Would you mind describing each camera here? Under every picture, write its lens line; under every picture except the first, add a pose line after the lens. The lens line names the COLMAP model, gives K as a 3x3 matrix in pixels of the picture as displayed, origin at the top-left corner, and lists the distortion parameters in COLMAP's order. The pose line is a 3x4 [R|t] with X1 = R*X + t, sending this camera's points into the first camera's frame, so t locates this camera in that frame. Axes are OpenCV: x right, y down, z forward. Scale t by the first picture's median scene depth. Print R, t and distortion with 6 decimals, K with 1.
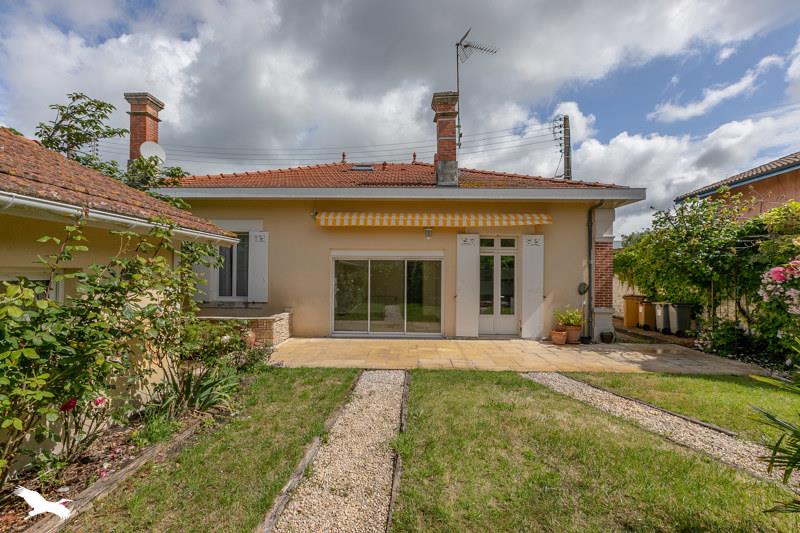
lens RADIAL K [[359.6, 0, 401.8], [0, 359.6, 268.8], [0, 0, 1]] dist [0.001313, 0.000180]
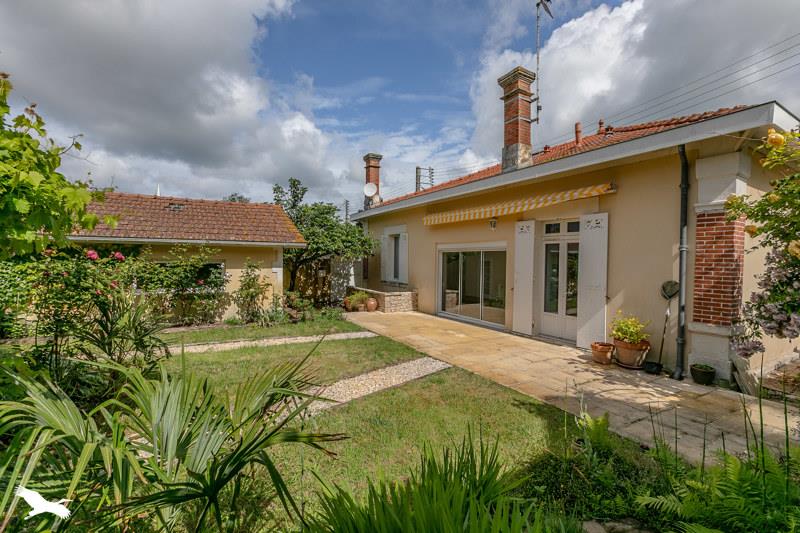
lens RADIAL K [[359.6, 0, 402.1], [0, 359.6, 265.5], [0, 0, 1]] dist [0.001313, 0.000180]
pose [[0.515779, 0.013654, -0.856613, 0.795783], [0.004240, 0.999820, 0.018490, -0.002110], [0.856711, -0.013168, 0.515628, 0.264493]]
